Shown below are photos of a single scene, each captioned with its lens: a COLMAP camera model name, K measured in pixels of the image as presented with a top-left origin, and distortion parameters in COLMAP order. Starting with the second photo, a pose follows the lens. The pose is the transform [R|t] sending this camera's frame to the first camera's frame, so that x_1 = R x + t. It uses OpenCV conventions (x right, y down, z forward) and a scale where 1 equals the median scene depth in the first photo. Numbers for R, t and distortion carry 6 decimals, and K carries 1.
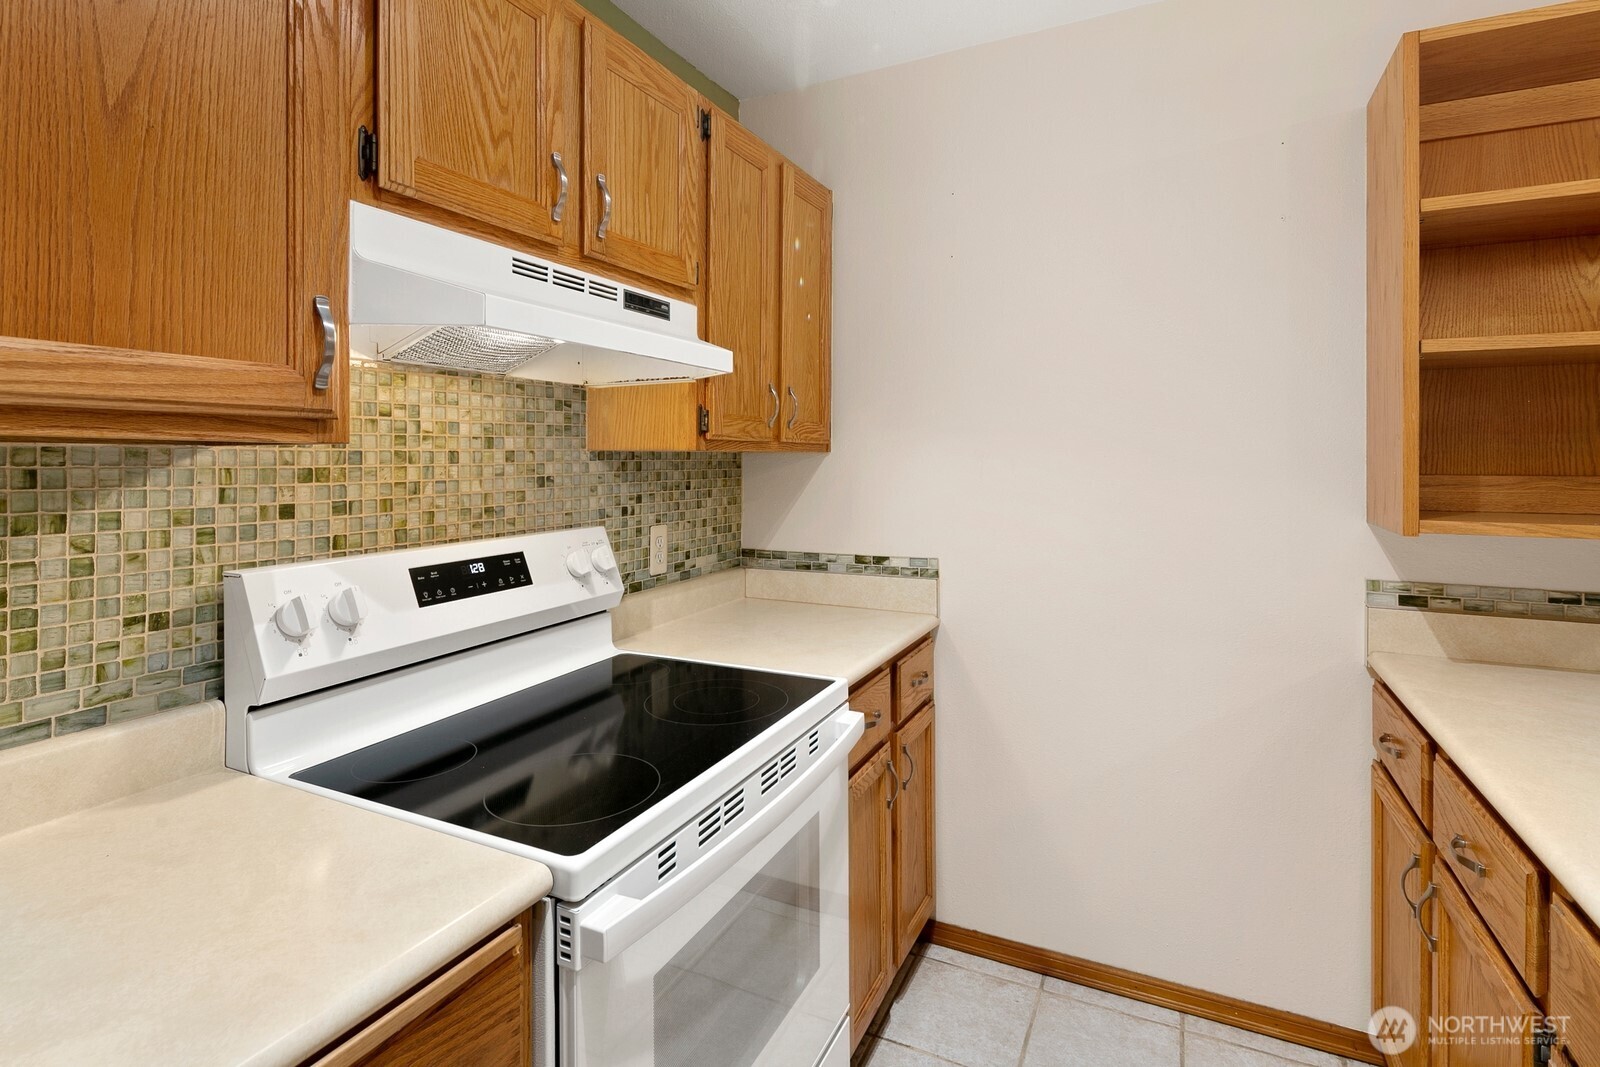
lens RADIAL K [[787.8, 0, 802.7], [0, 787.8, 458.7], [0, 0, 1]] dist [0.000832, -0.000757]
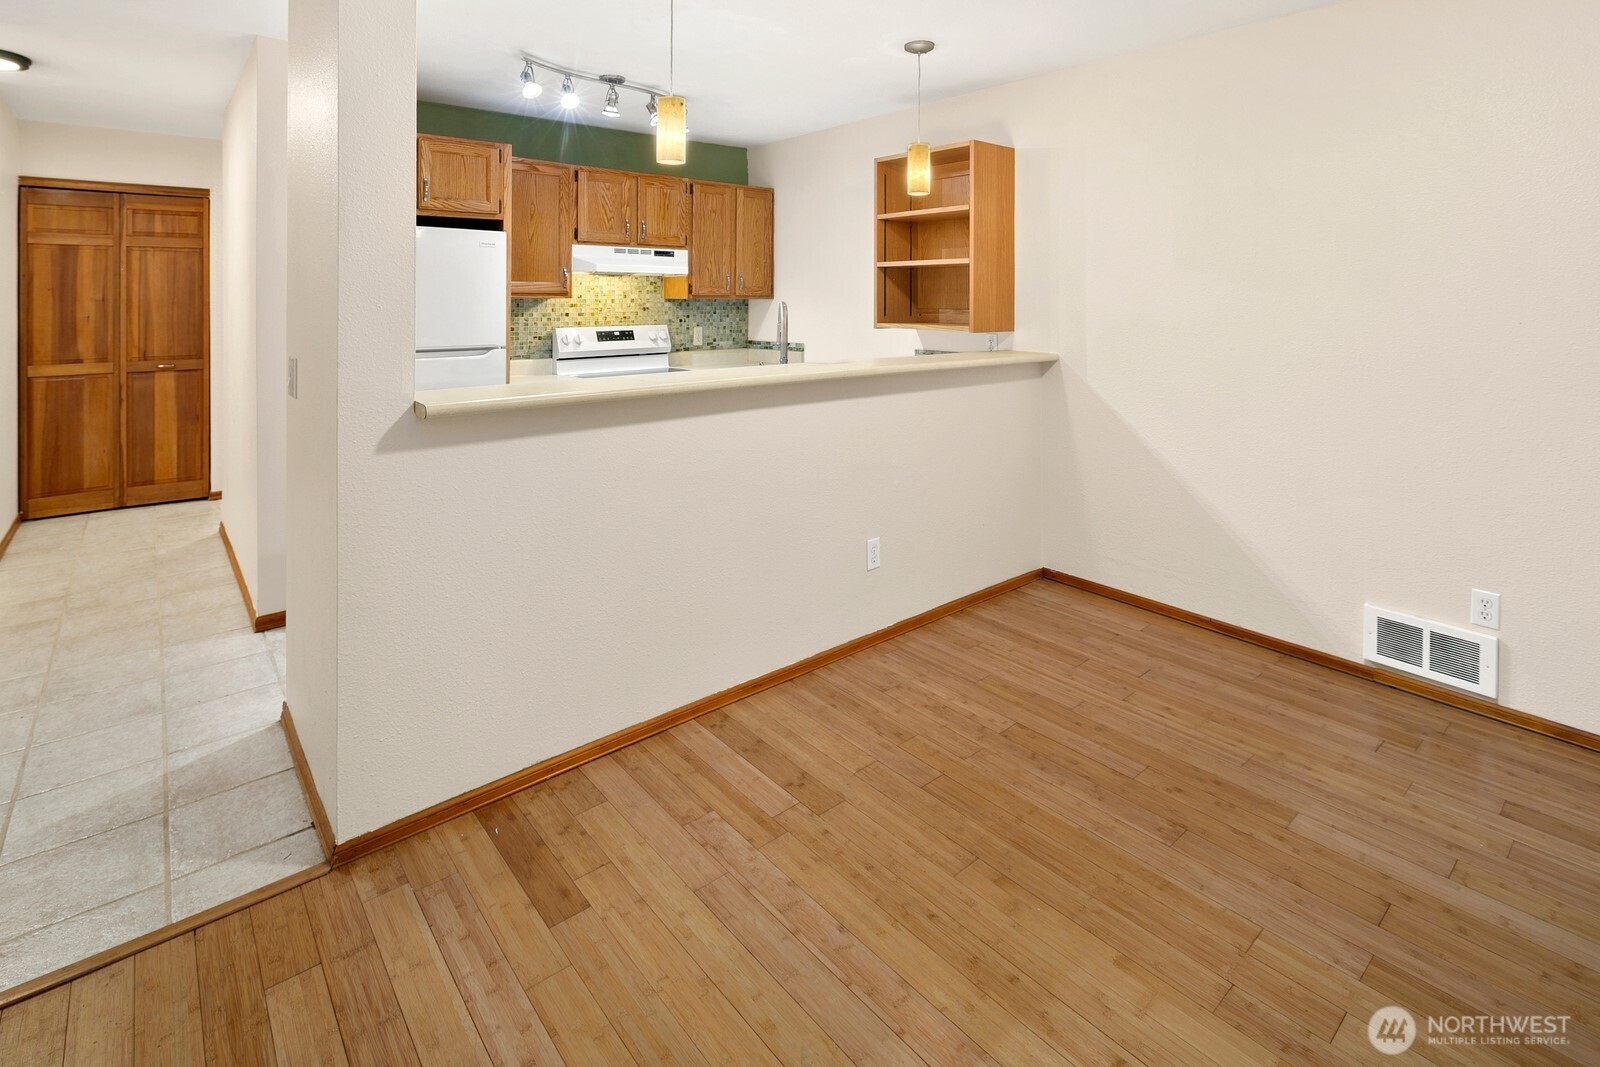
lens RADIAL K [[776.8, 0, 796.8], [0, 776.8, 302.4], [0, 0, 1]] dist [-0.000281, -0.001197]
pose [[0.915990, 0.003819, -0.401183, 1.490711], [-0.003210, 0.999992, 0.002188, -0.005110], [0.401188, -0.000716, 0.915995, -1.597710]]
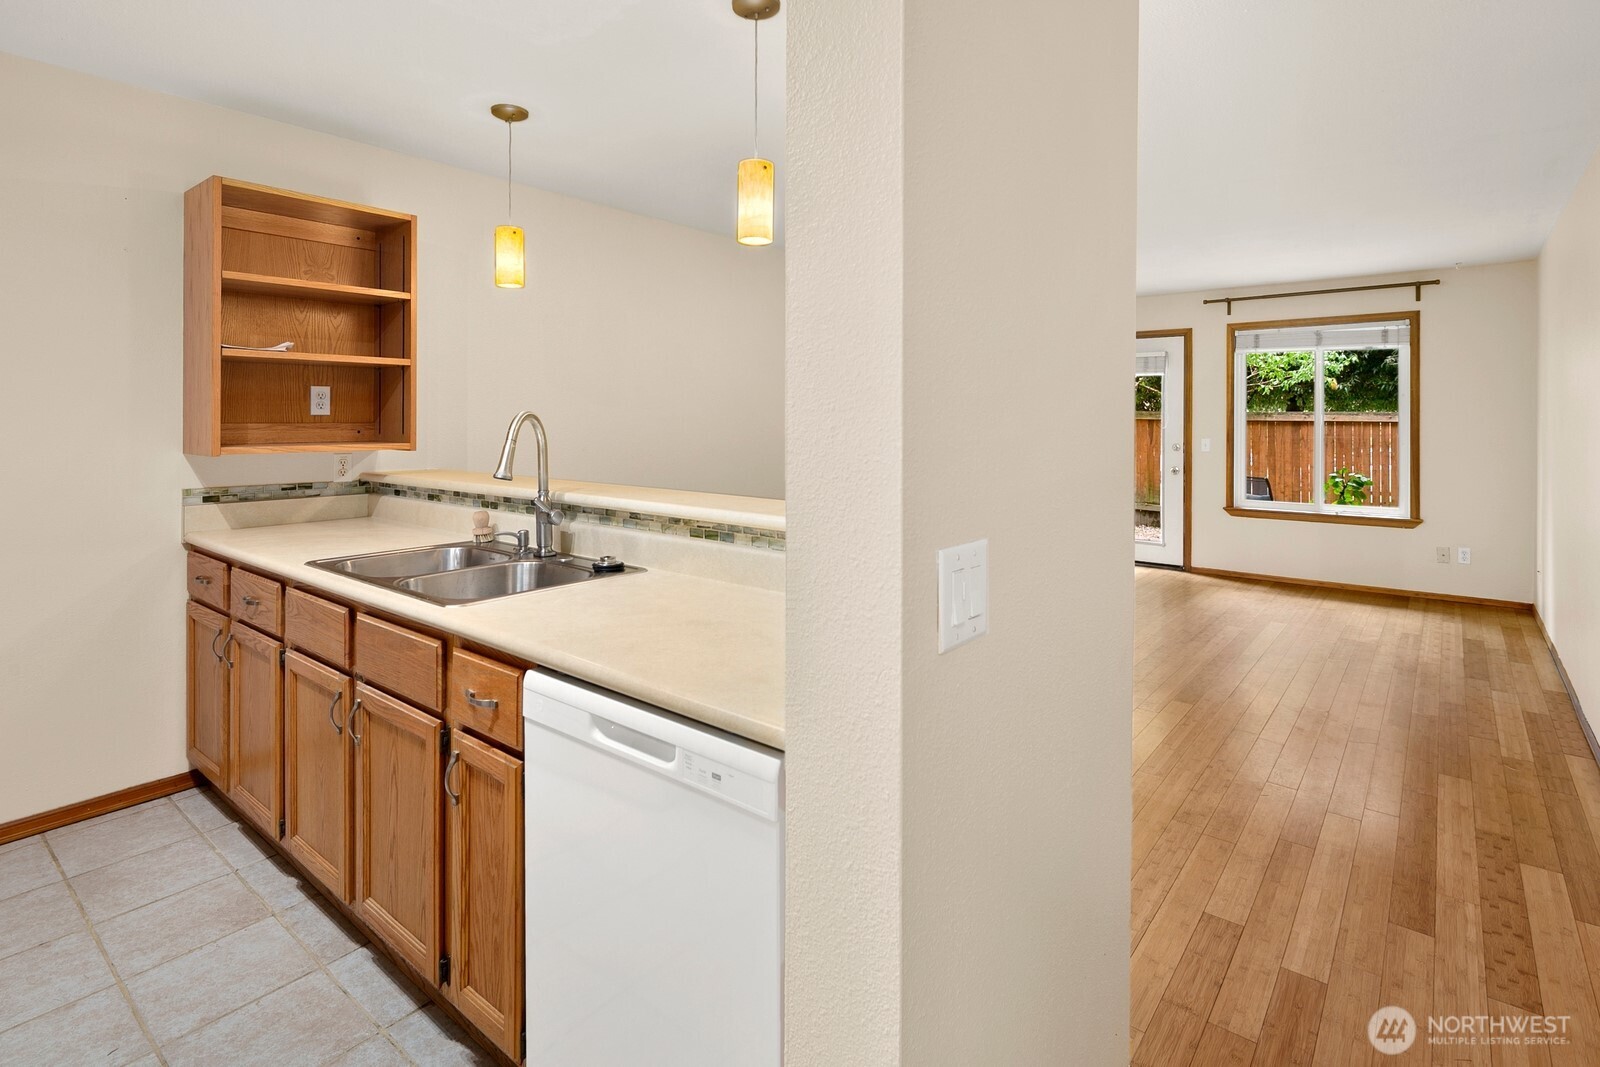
lens RADIAL K [[792.4, 0, 799.6], [0, 792.4, 415.3], [0, 0, 1]] dist [-0.000132, -0.000384]
pose [[0.223671, 0.001324, 0.974664, -0.631955], [-0.001298, 0.999999, -0.001061, 0.004079], [-0.974664, -0.001028, 0.223673, -0.640134]]
